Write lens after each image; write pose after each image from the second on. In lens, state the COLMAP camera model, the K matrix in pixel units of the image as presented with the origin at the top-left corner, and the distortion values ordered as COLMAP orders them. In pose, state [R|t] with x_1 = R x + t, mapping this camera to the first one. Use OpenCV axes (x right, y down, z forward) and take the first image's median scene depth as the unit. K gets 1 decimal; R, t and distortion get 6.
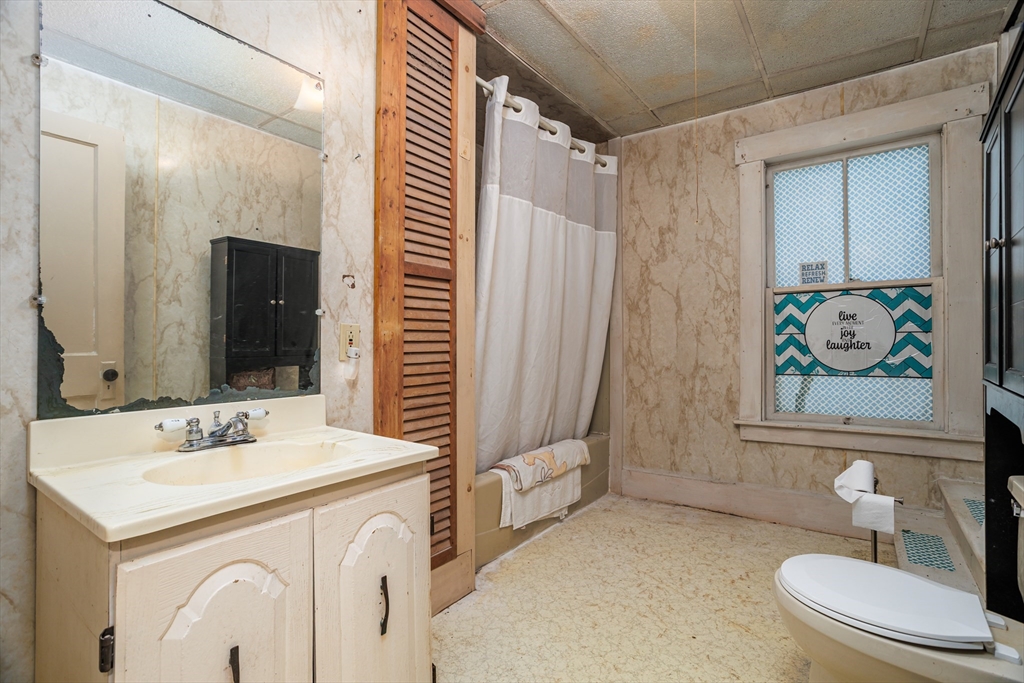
lens RADIAL K [[497.0, 0, 507.3], [0, 497.0, 330.2], [0, 0, 1]] dist [-0.047900, 0.027734]
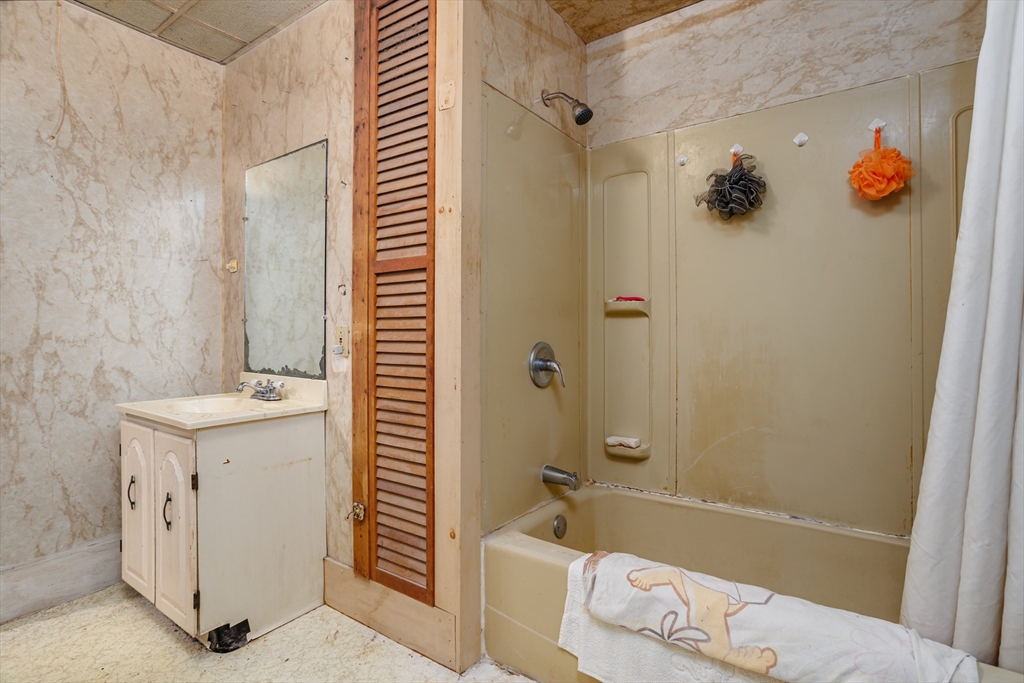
lens RADIAL K [[497.0, 0, 507.3], [0, 497.0, 330.2], [0, 0, 1]] dist [-0.047900, 0.027734]
pose [[0.021039, -0.012198, -0.999704, 0.729609], [0.014870, 0.999819, -0.011887, 0.015472], [0.999668, -0.014616, 0.021217, 1.131432]]
